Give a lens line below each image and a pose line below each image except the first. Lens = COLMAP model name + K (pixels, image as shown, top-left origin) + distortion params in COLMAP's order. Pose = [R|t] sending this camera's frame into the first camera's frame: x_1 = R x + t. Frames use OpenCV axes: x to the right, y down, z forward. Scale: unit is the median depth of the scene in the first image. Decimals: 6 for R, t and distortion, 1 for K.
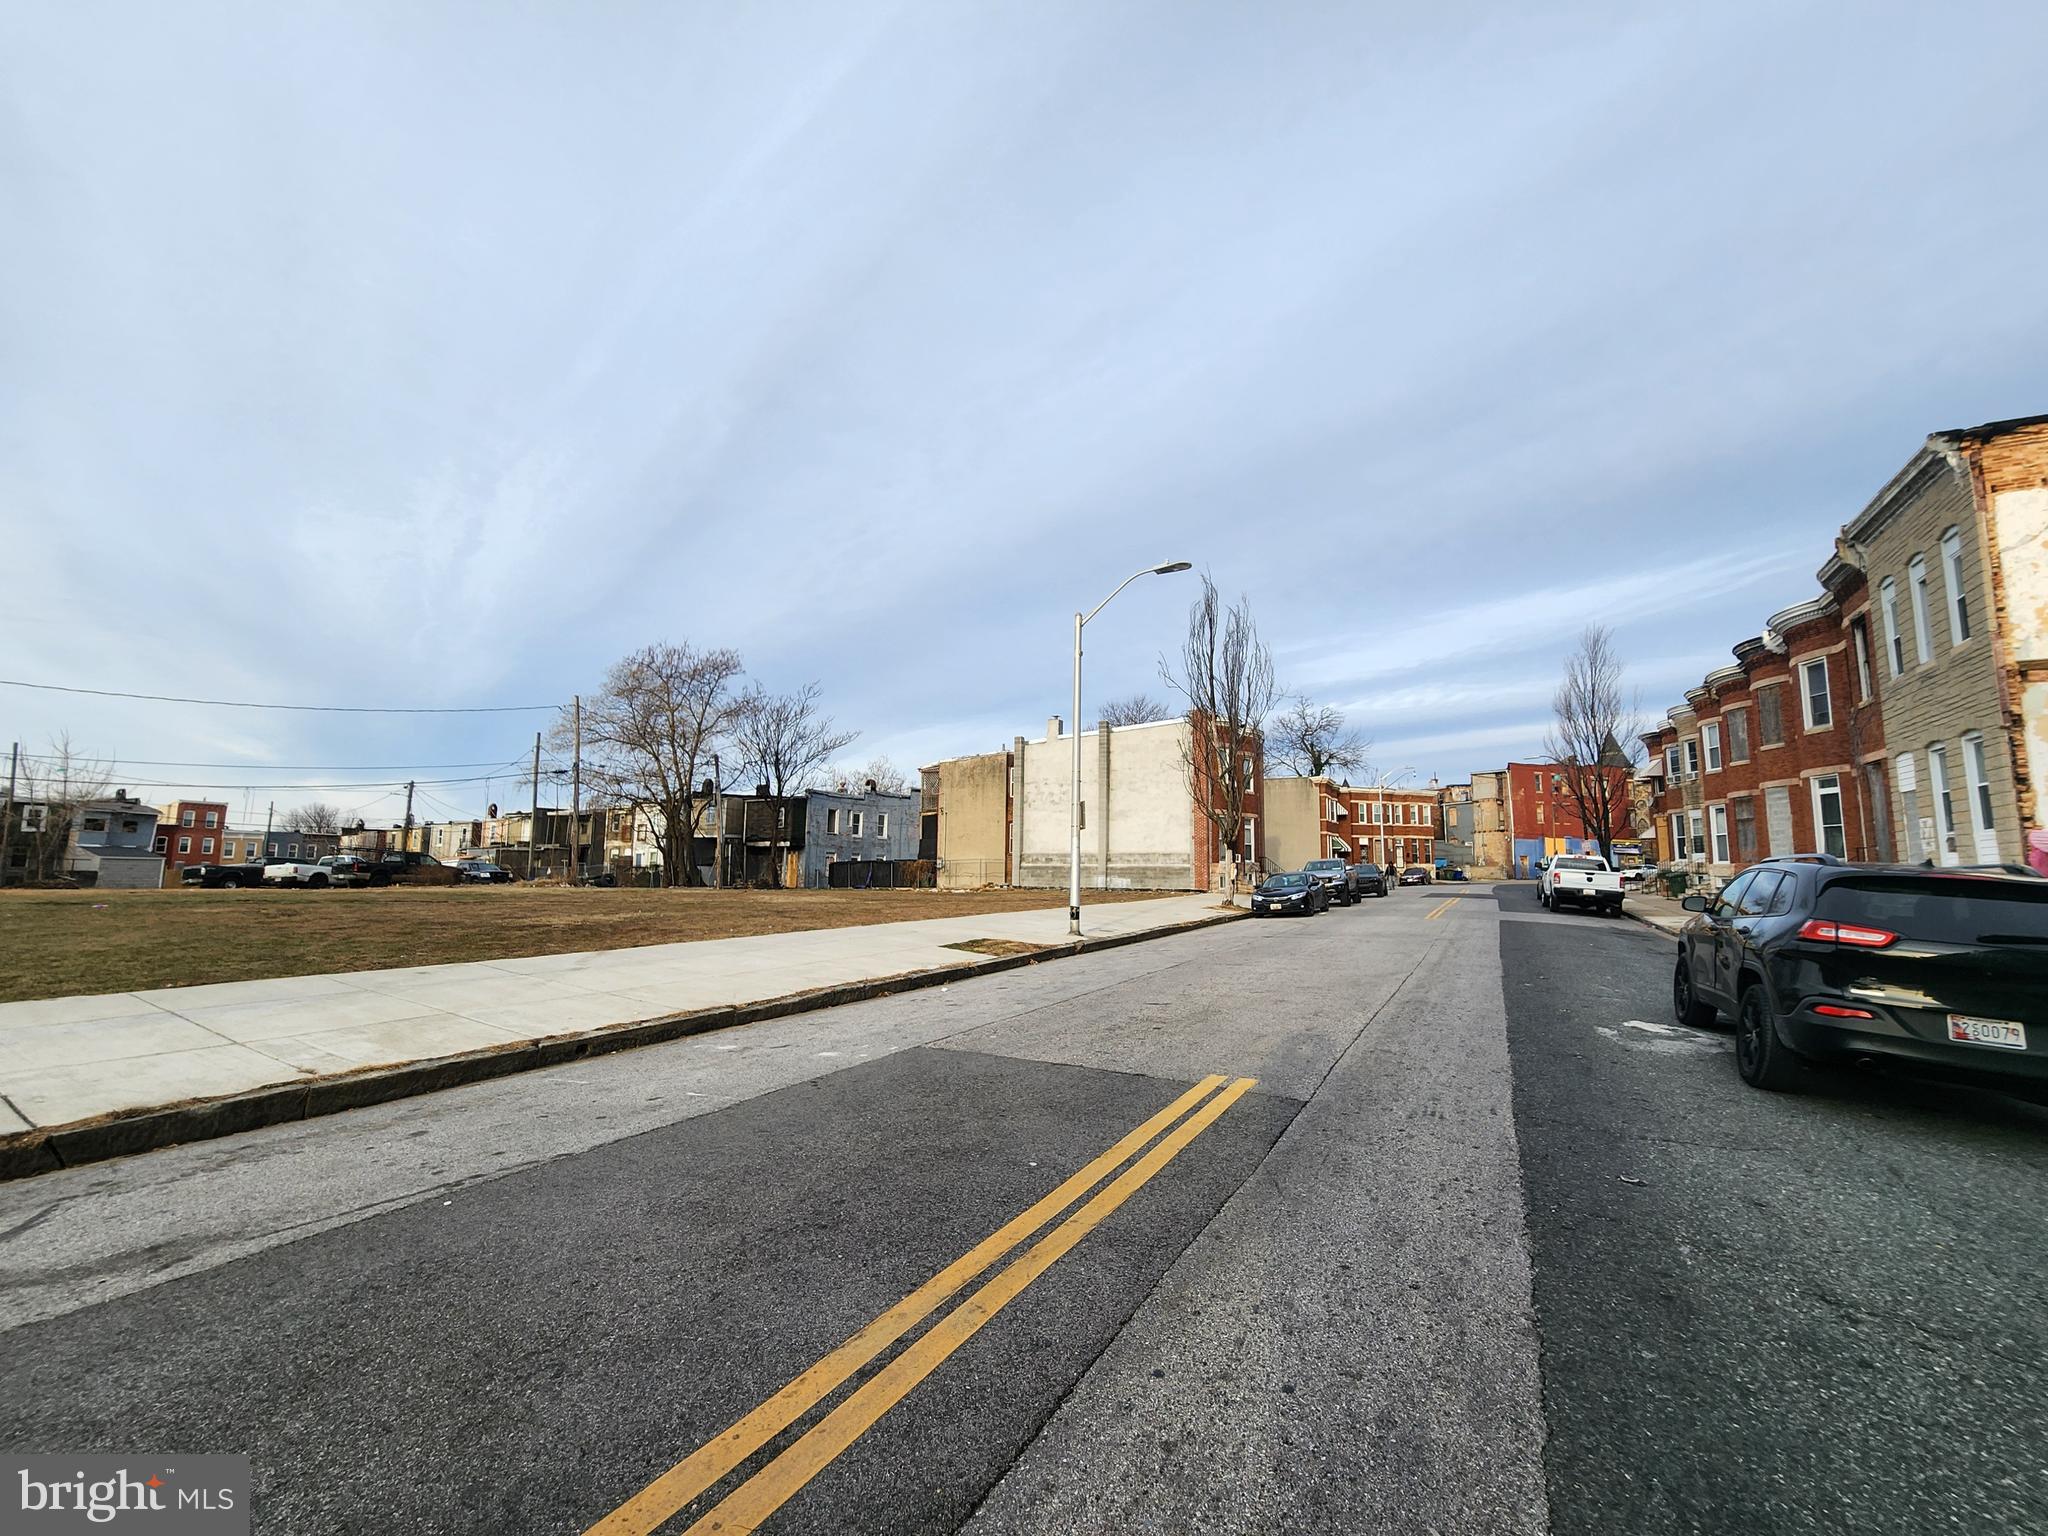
lens RADIAL K [[833.1, 0, 1039.7], [0, 833.1, 772.8], [0, 0, 1]] dist [-0.003000, -0.000063]
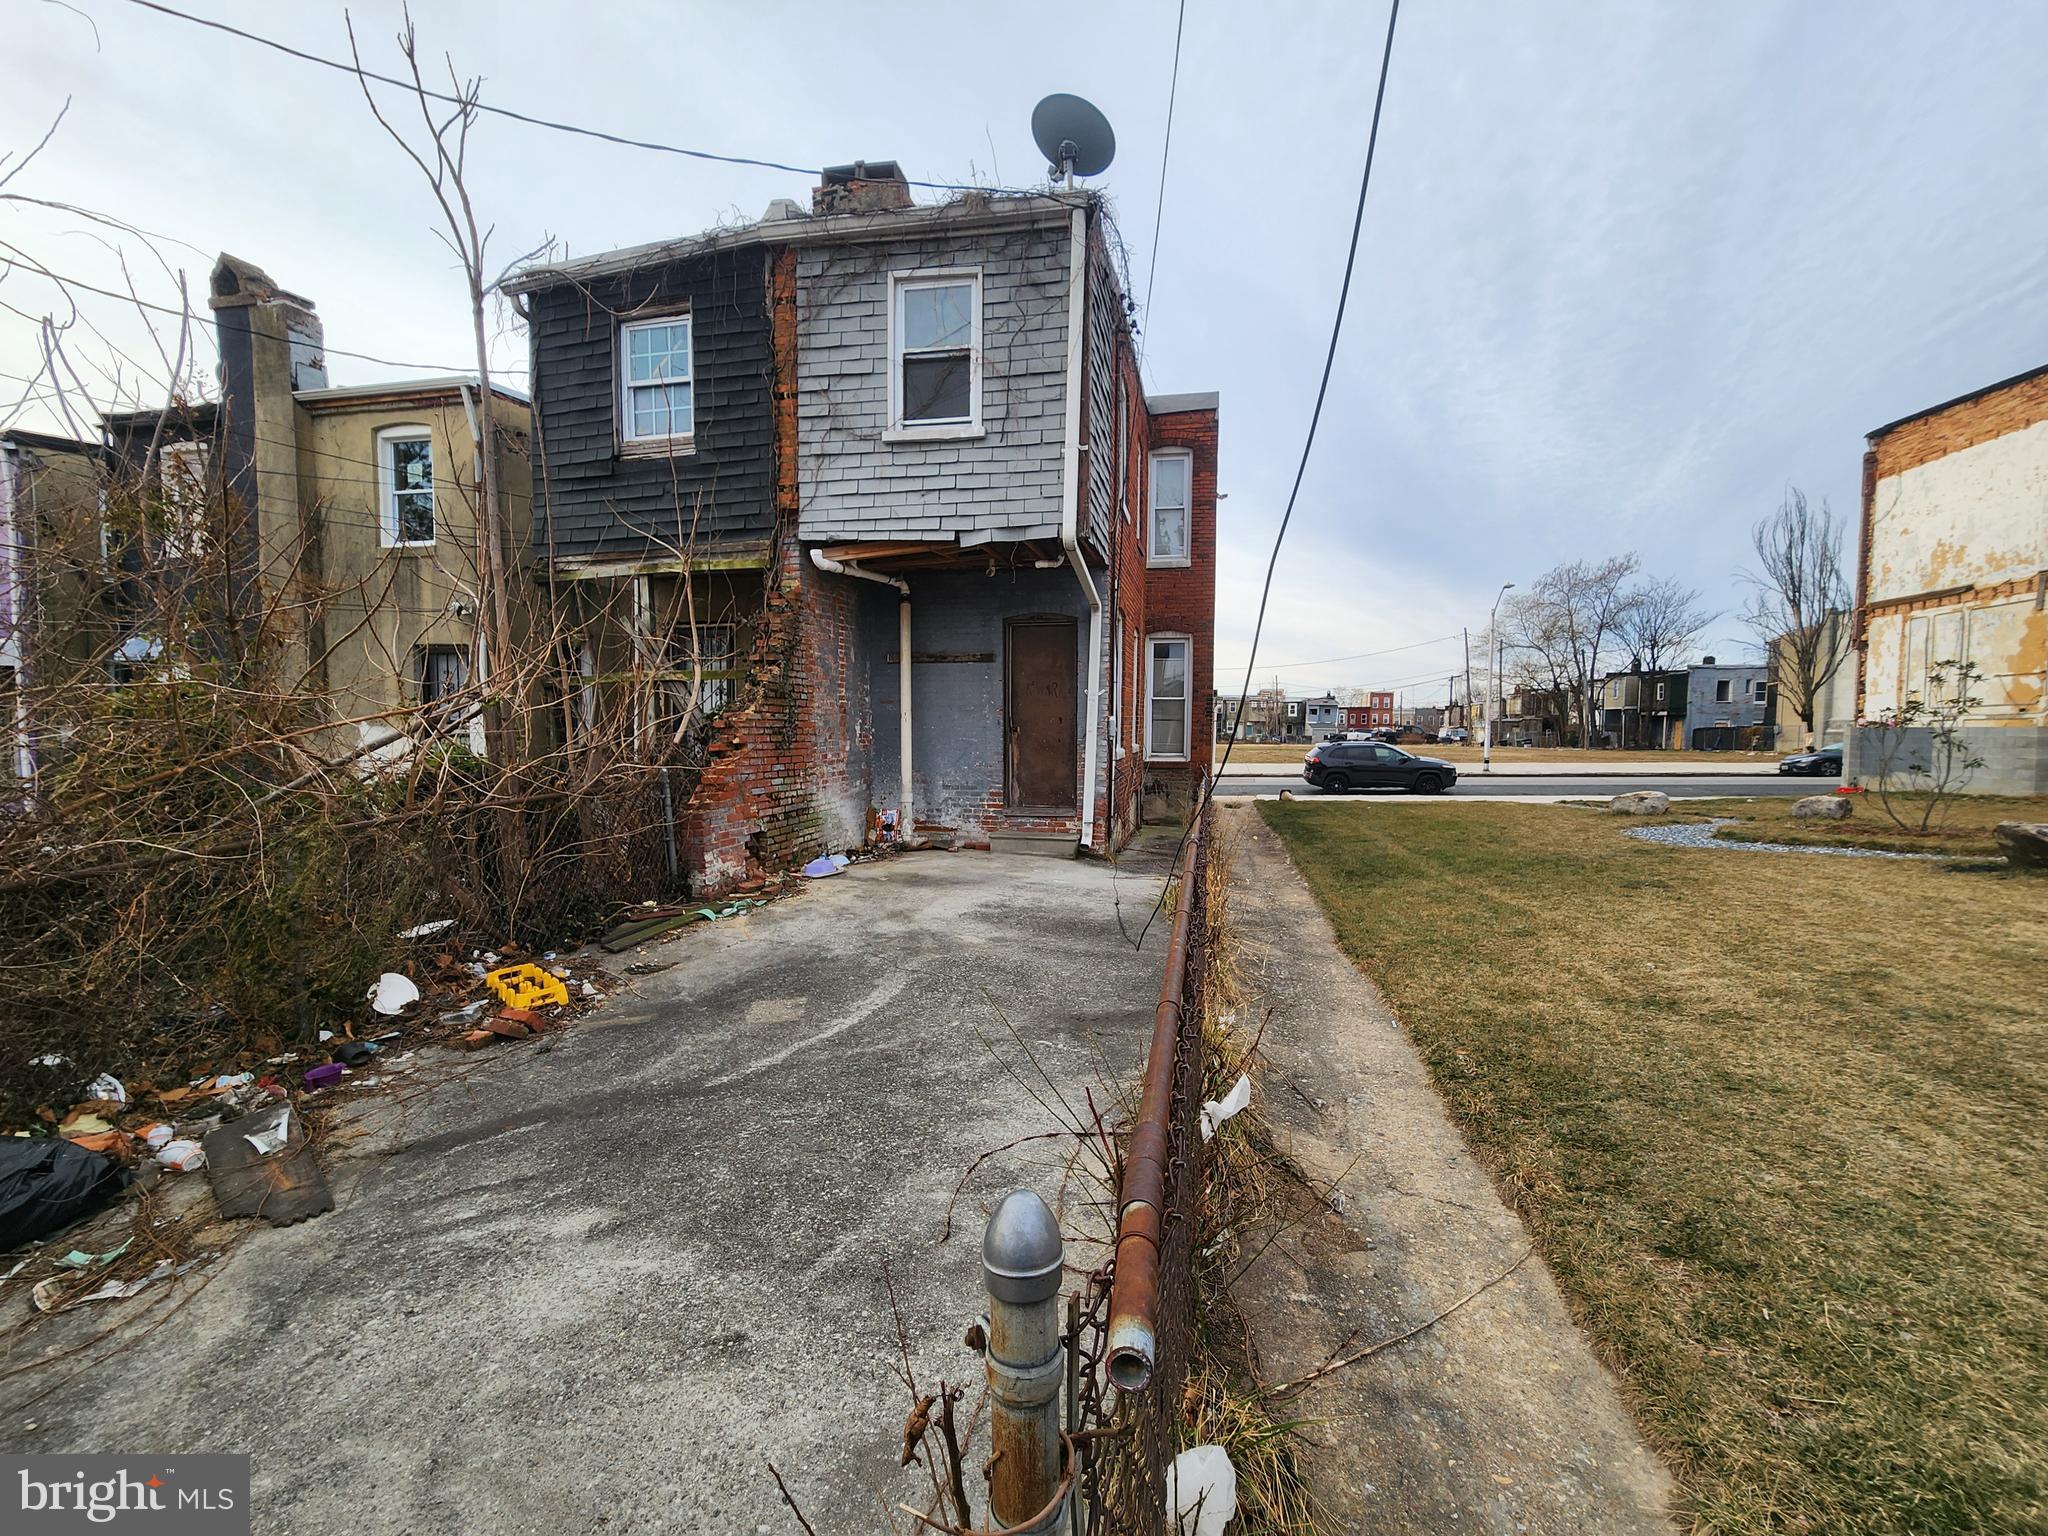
lens RADIAL K [[833.1, 0, 1039.7], [0, 833.1, 772.8], [0, 0, 1]] dist [-0.003000, -0.000063]
pose [[0.312026, 0.042227, -0.949135, 0.548892], [0.116691, 0.989744, 0.082396, -0.033448], [0.942880, -0.136465, 0.303899, -0.223101]]
